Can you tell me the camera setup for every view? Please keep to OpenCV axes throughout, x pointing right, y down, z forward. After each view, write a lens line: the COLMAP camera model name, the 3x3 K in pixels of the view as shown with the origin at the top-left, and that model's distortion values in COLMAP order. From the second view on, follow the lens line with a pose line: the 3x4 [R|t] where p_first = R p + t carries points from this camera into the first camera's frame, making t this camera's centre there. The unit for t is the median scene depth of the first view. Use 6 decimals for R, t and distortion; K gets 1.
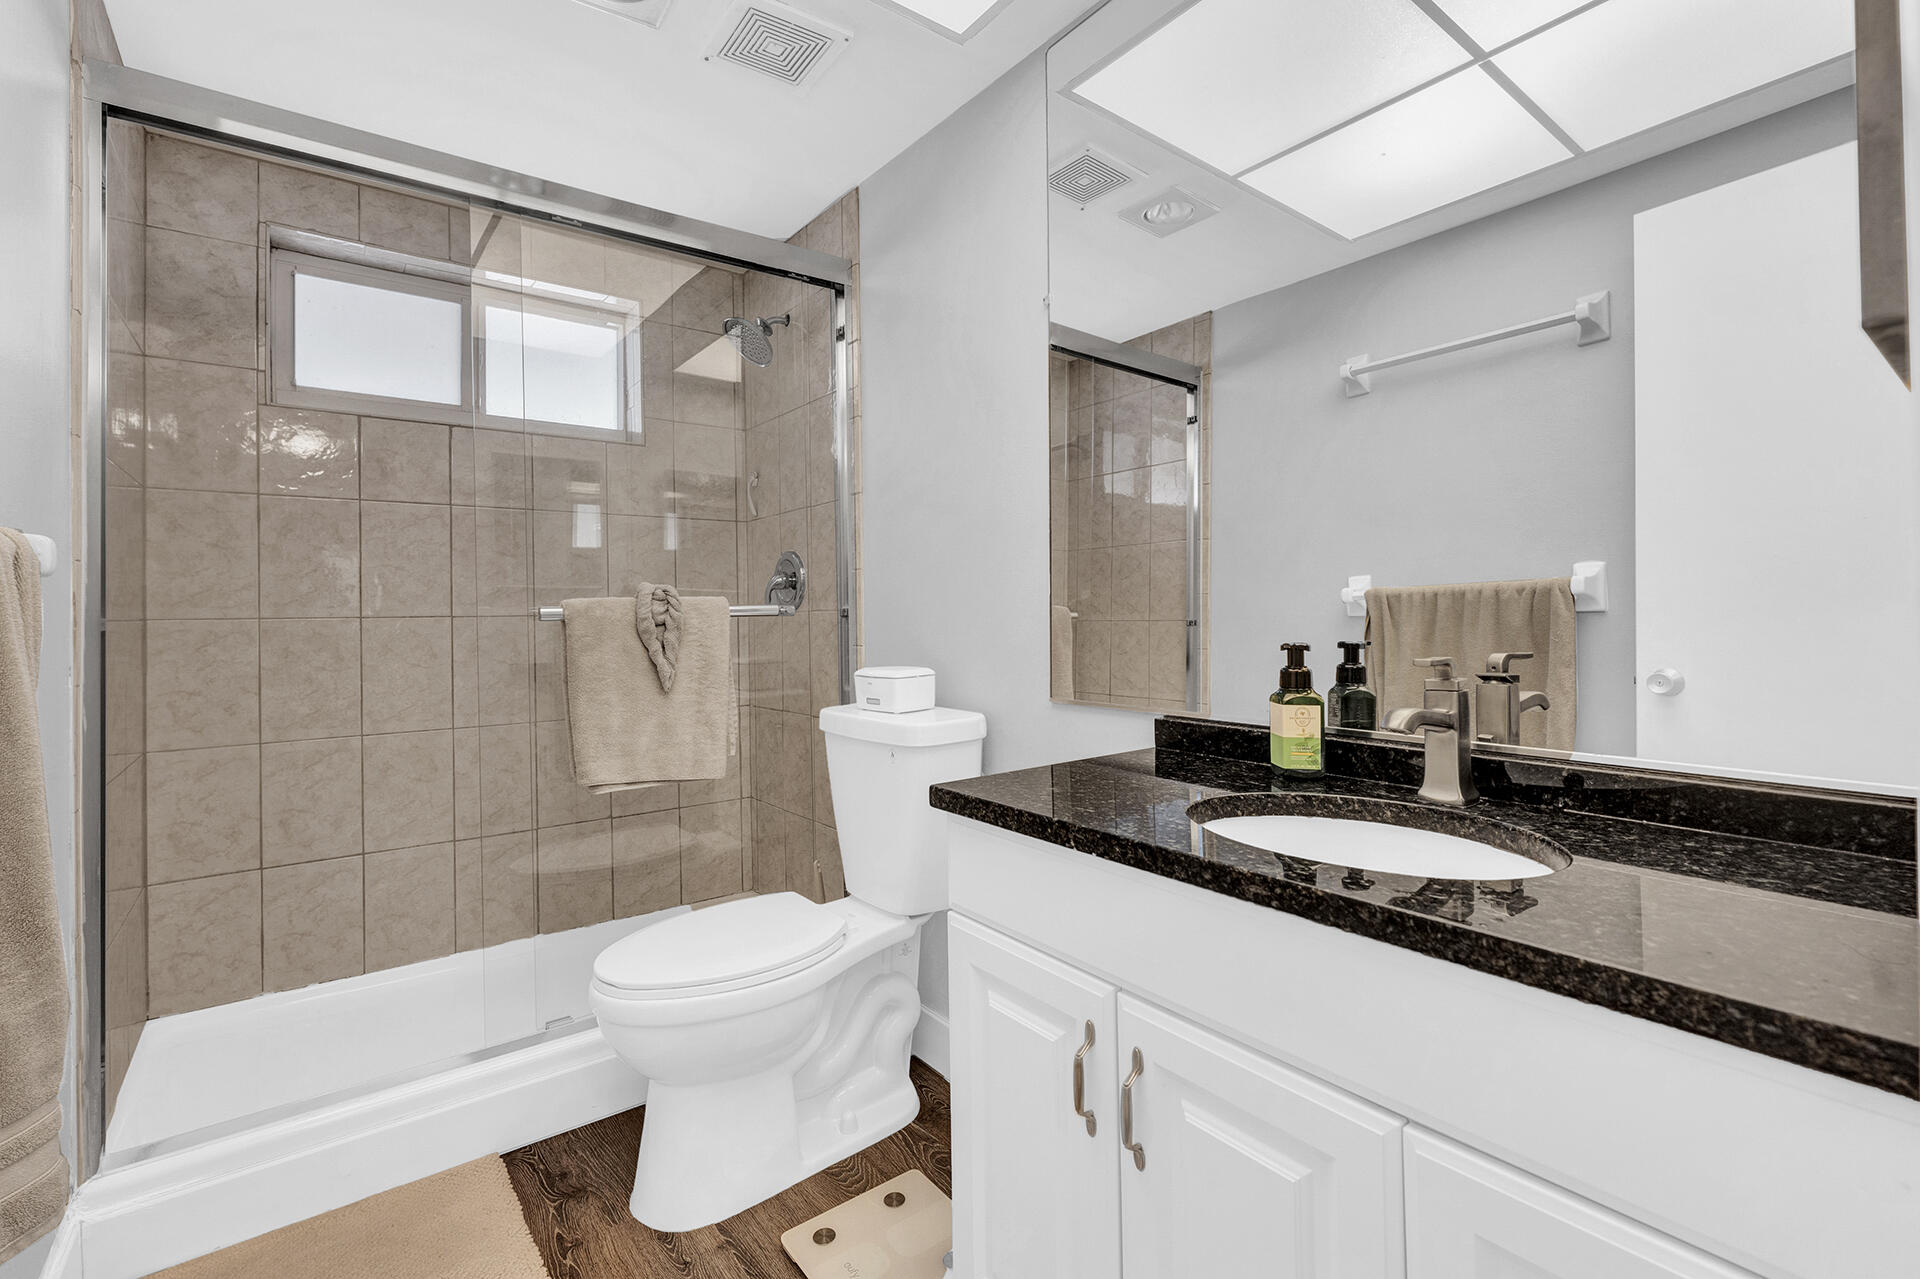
lens RADIAL K [[844.9, 0, 951.1], [0, 844.9, 603.5], [0, 0, 1]] dist [-0.002337, -0.000329]
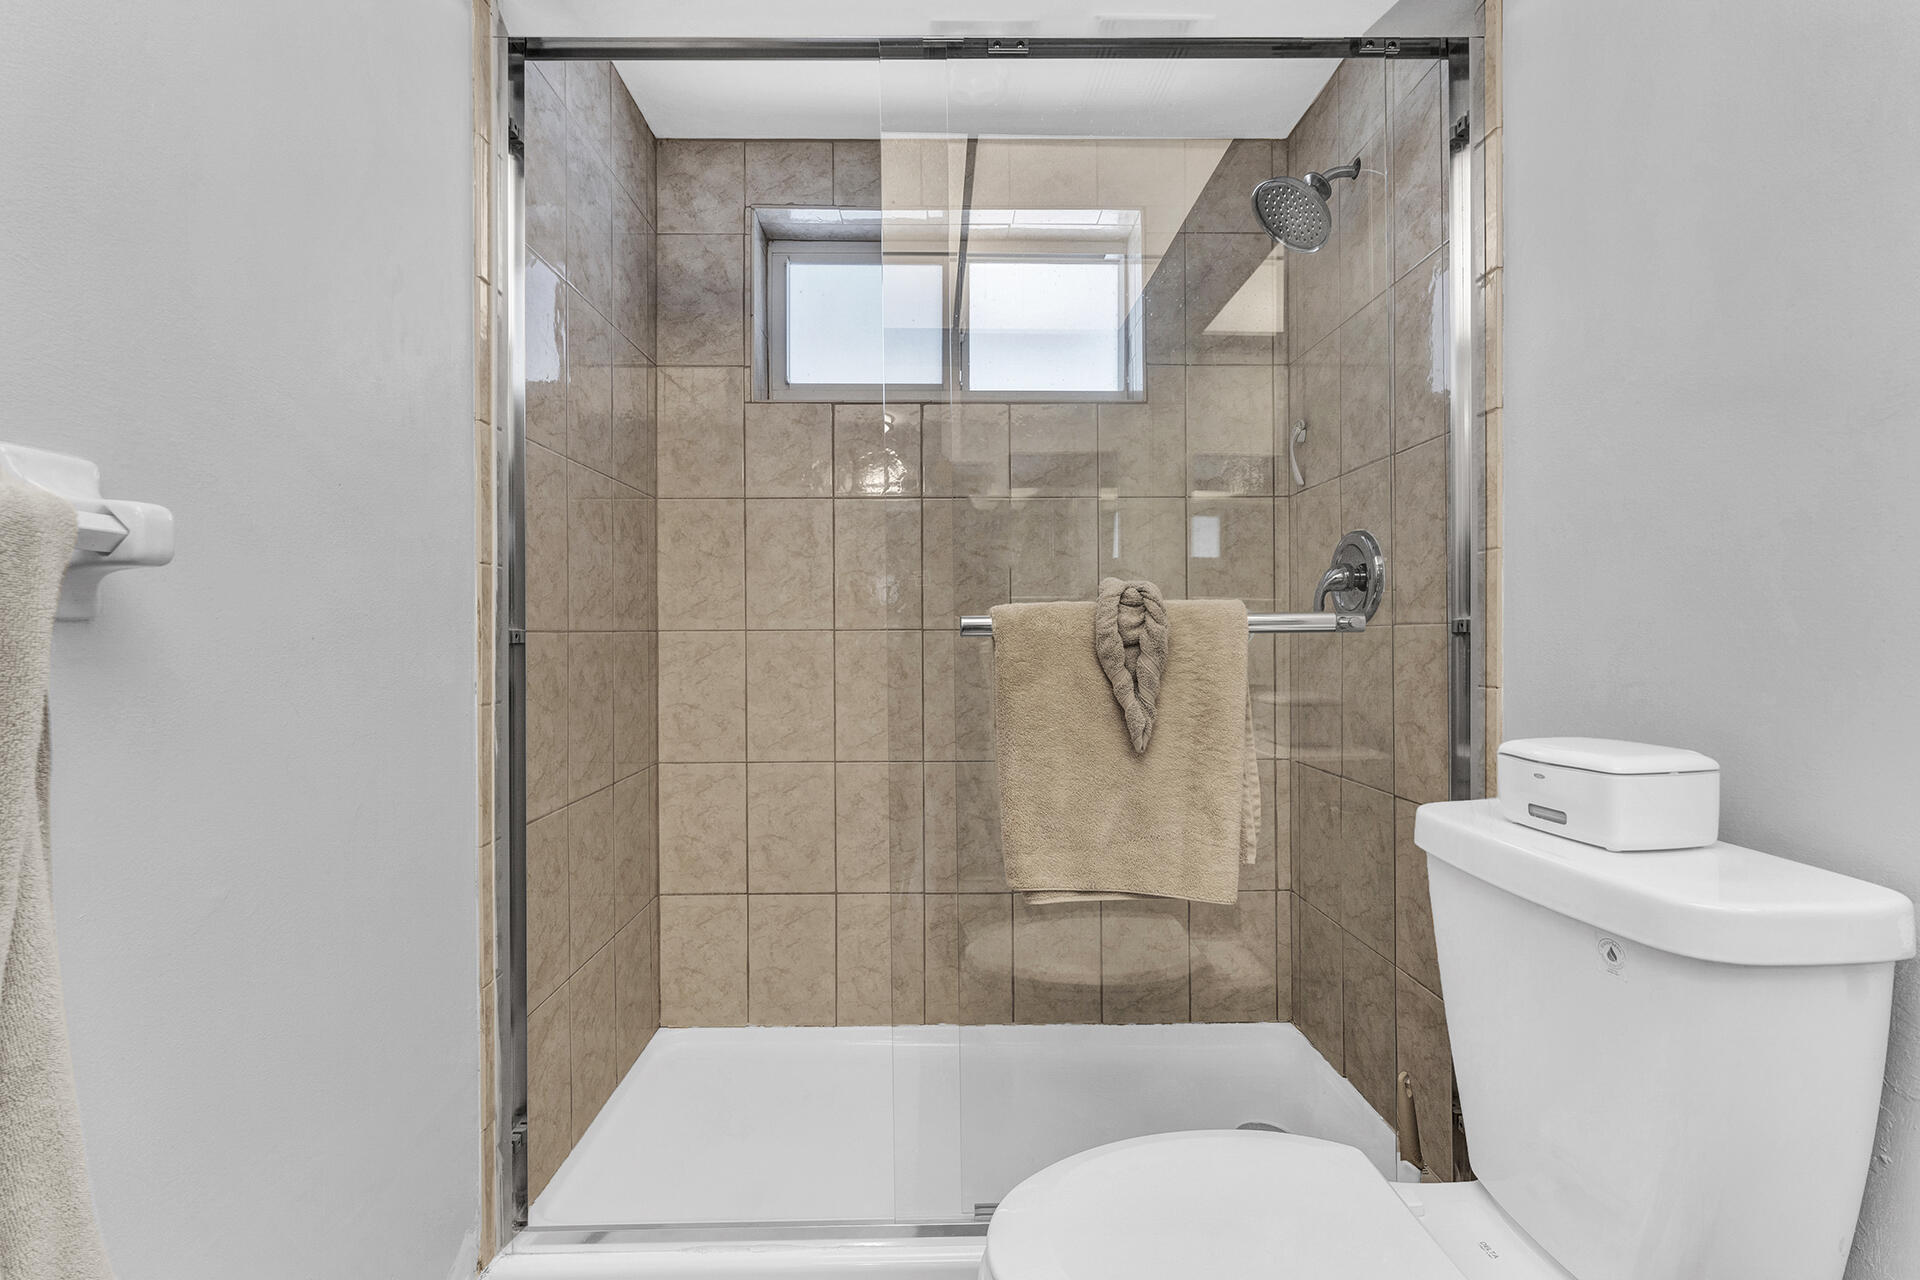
lens RADIAL K [[843.3, 0, 956.2], [0, 843.3, 643.8], [0, 0, 1]] dist [0.000228, 0.000140]
pose [[0.810187, 0.016478, -0.585940, -0.070700], [0.001448, 0.999545, 0.030112, 0.004548], [0.586170, -0.025244, 0.809795, 0.351642]]
